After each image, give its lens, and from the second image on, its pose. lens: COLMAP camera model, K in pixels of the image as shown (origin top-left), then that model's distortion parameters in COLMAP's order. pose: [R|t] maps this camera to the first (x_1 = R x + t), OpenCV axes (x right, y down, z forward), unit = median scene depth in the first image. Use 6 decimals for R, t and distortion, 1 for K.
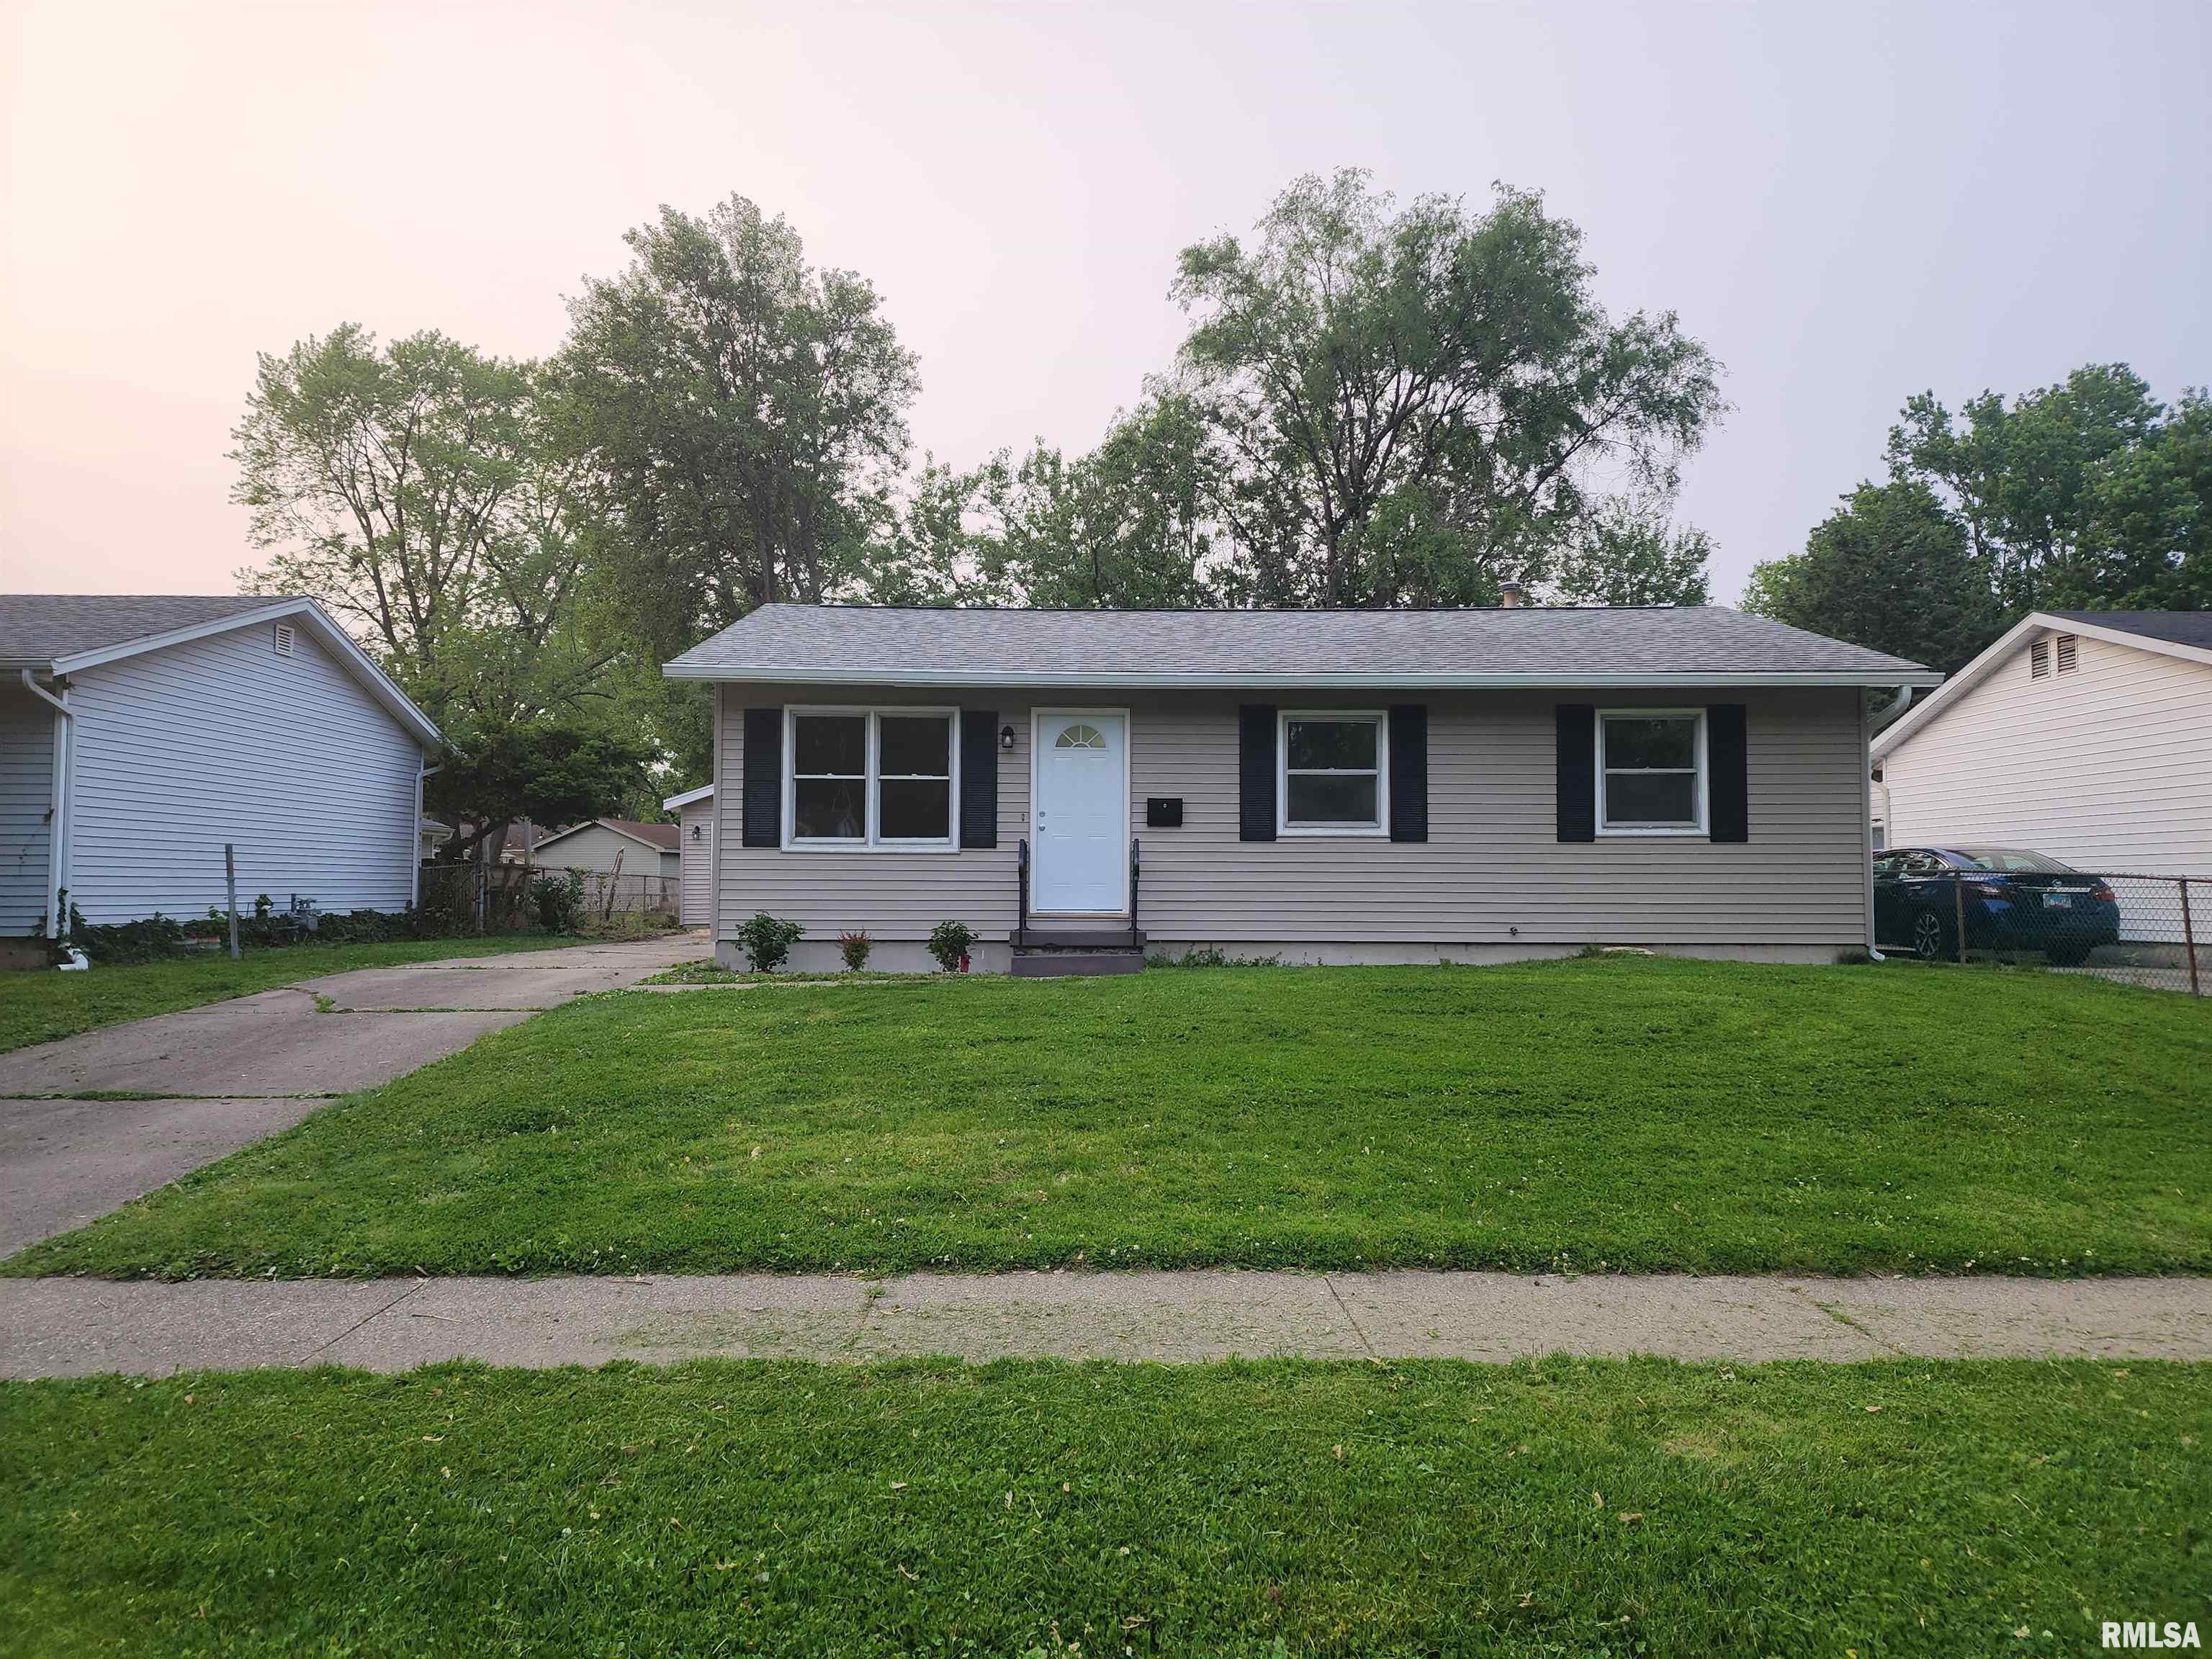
lens RADIAL K [[1495.5, 0, 1106.0], [0, 1495.5, 829.5], [0, 0, 1]] dist [0.068533, -0.082598]
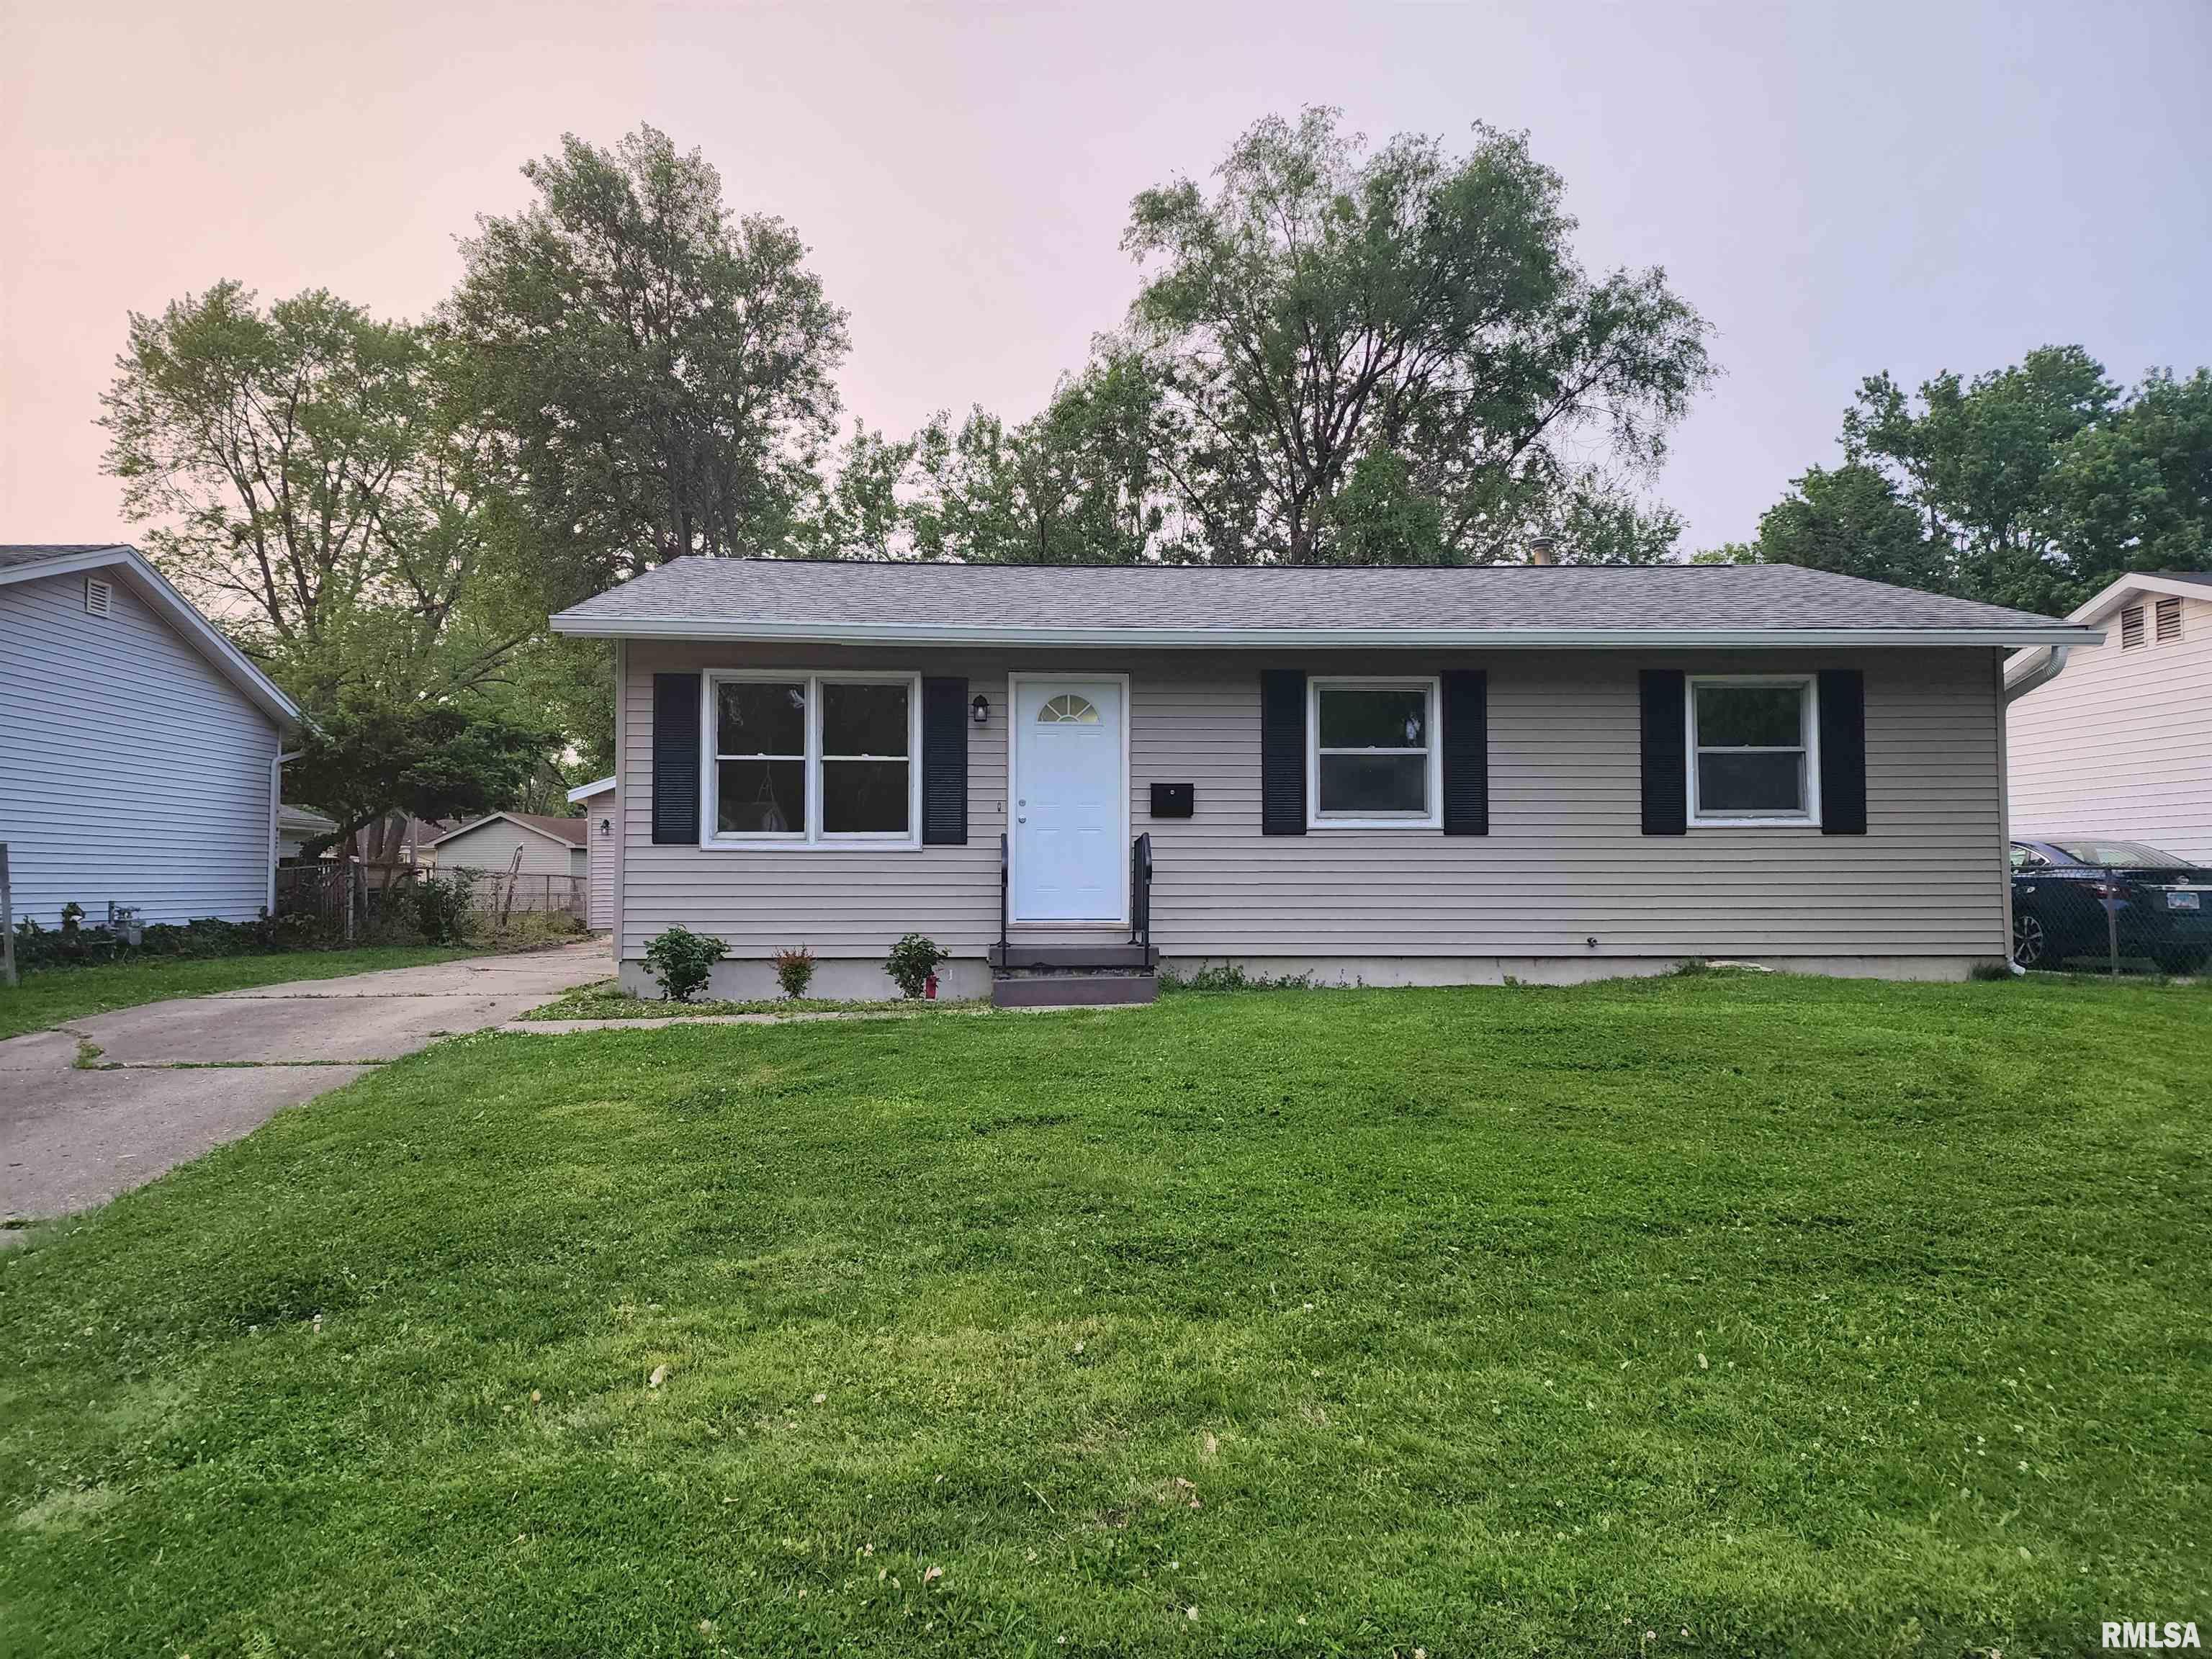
lens RADIAL K [[1474.3, 0, 1089.5], [0, 1474.3, 831.0], [0, 0, 1]] dist [0.067186, -0.072726]
pose [[0.999048, -0.003009, 0.043520, -0.019235], [0.002771, 0.999981, 0.005516, 0.000366], [-0.043536, -0.005390, 0.999037, 0.088930]]
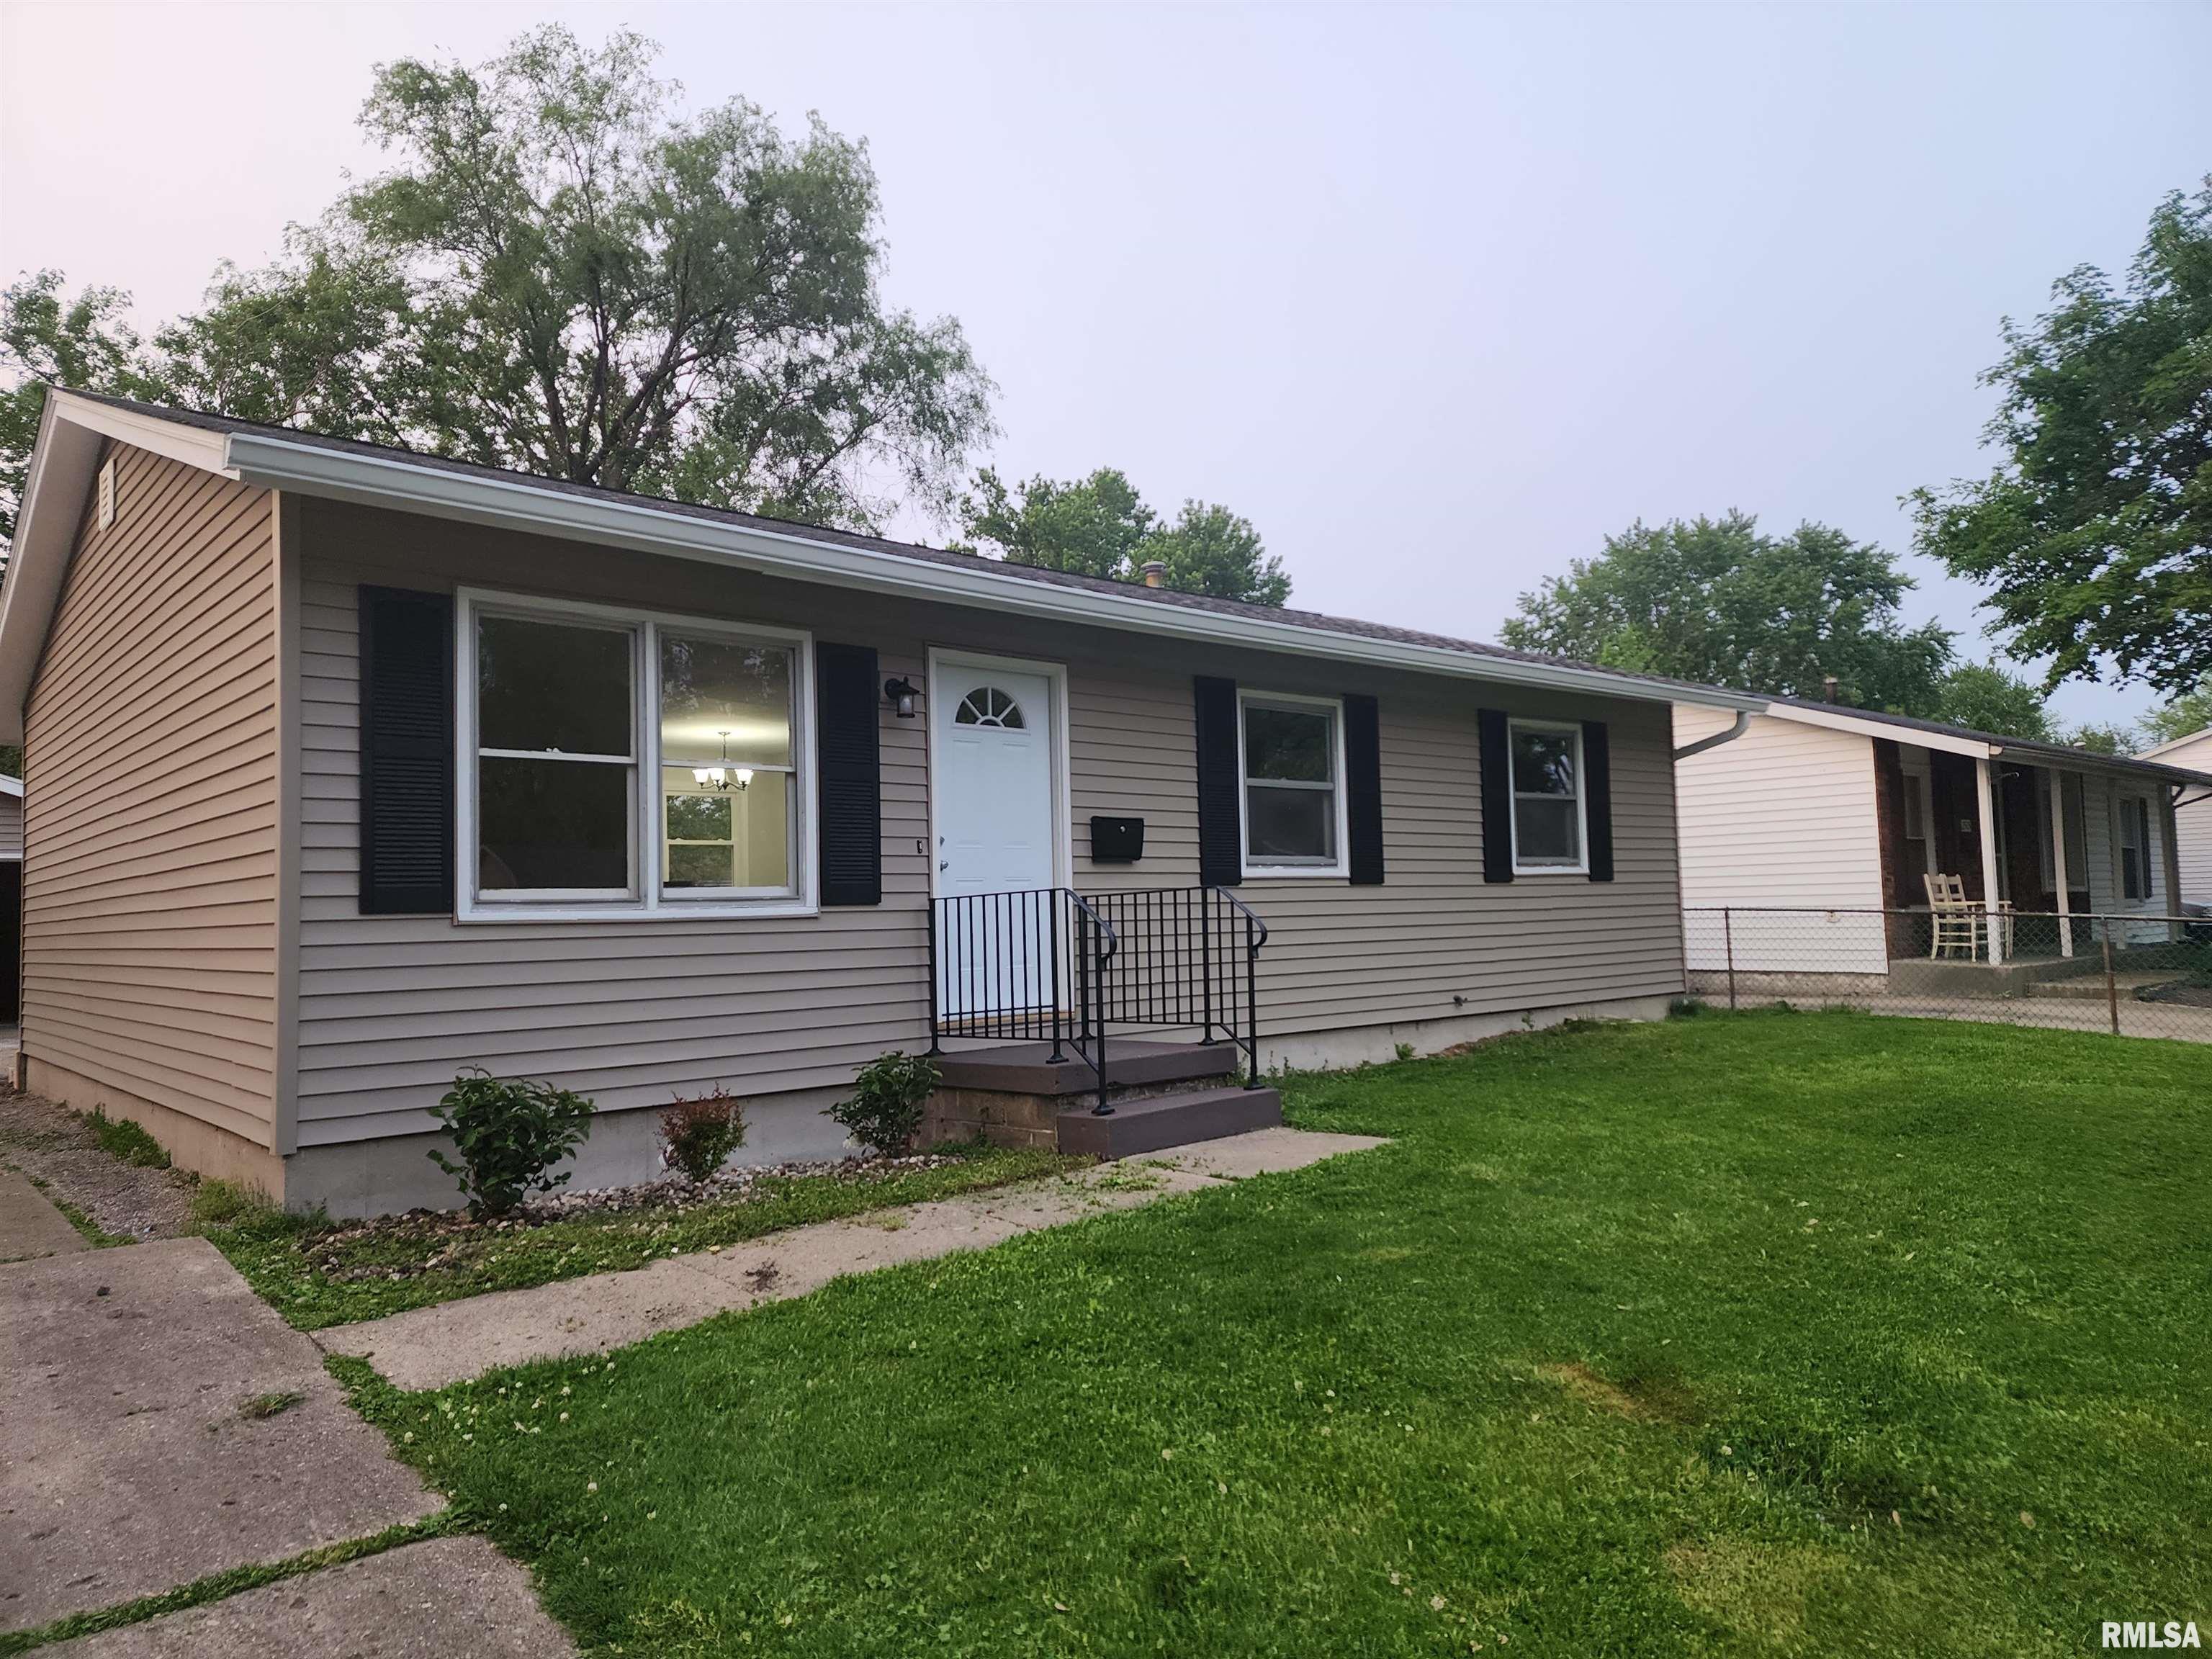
lens RADIAL K [[1474.3, 0, 1089.5], [0, 1474.3, 831.0], [0, 0, 1]] dist [0.067186, -0.072726]
pose [[0.745607, 0.014057, 0.666238, -0.171848], [0.003340, 0.999686, -0.024830, -0.000193], [-0.666377, 0.020739, 0.745326, 0.259738]]
